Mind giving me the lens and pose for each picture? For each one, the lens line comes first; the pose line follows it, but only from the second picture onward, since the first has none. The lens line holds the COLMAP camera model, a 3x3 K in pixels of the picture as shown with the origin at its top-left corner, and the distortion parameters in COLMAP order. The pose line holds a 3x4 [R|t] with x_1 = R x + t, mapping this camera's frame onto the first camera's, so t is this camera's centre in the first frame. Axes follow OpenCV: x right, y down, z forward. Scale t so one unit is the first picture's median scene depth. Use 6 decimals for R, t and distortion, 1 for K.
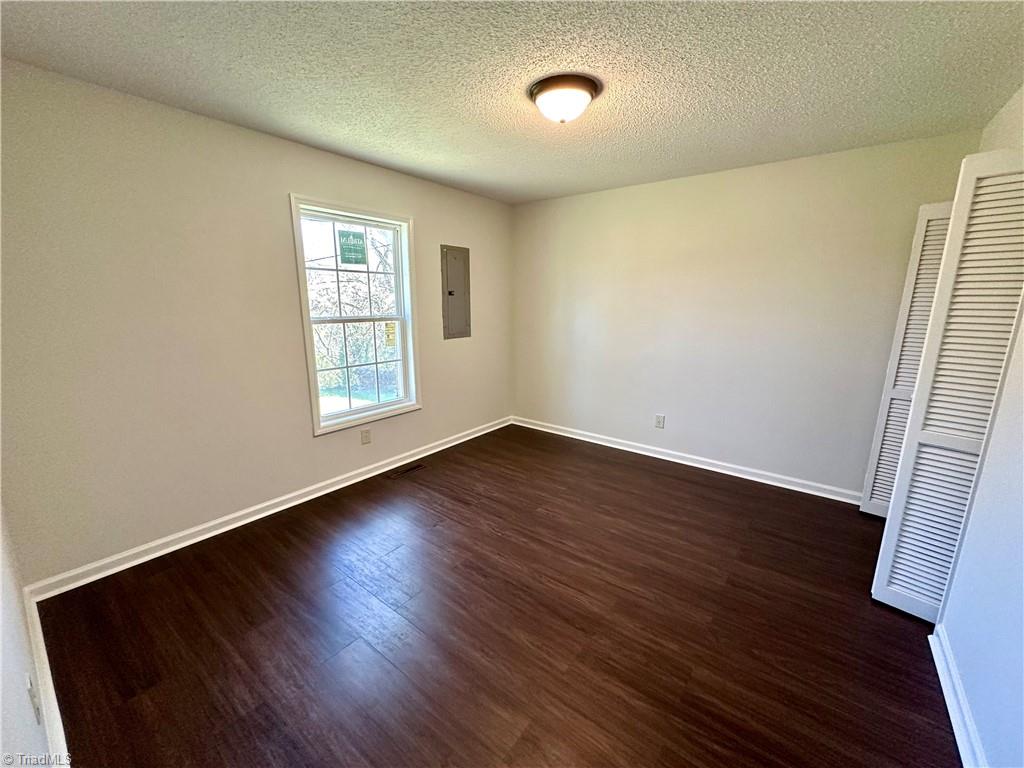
lens RADIAL K [[408.9, 0, 512.0], [0, 408.9, 384.0], [0, 0, 1]] dist [-0.002770, -0.000258]
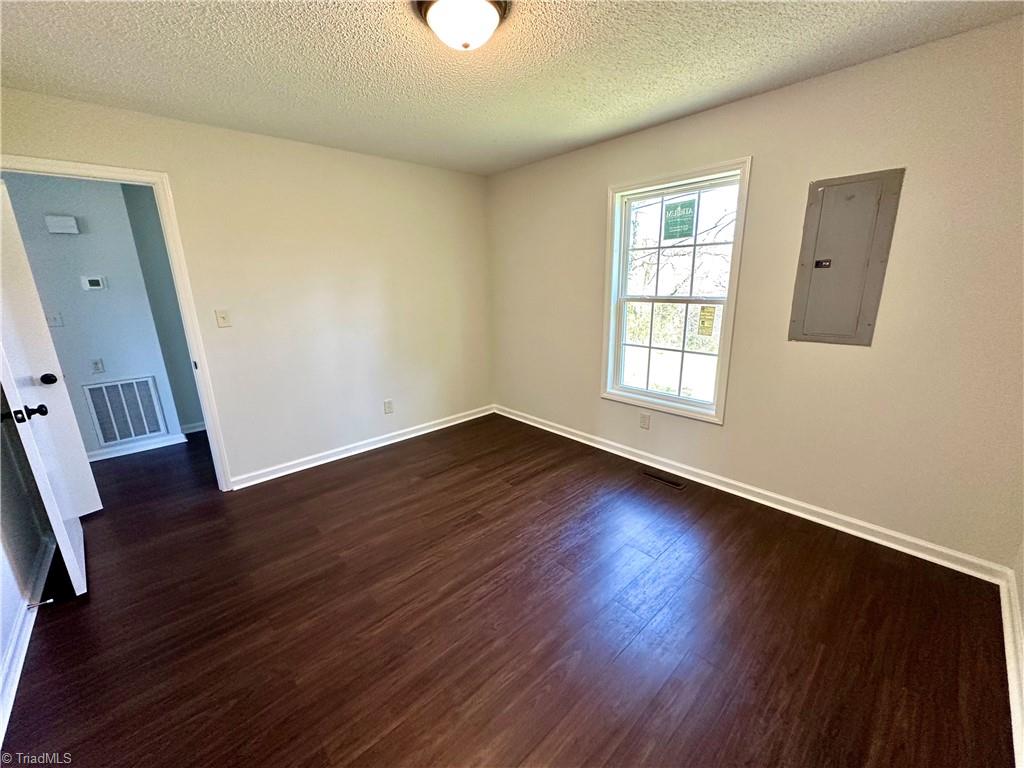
lens RADIAL K [[408.9, 0, 512.0], [0, 408.9, 384.0], [0, 0, 1]] dist [-0.002770, -0.000258]
pose [[-0.164763, 0.244823, -0.955466, 0.634422], [-0.182405, 0.944433, 0.273450, -0.172362], [0.969320, 0.219336, -0.110951, 0.831268]]
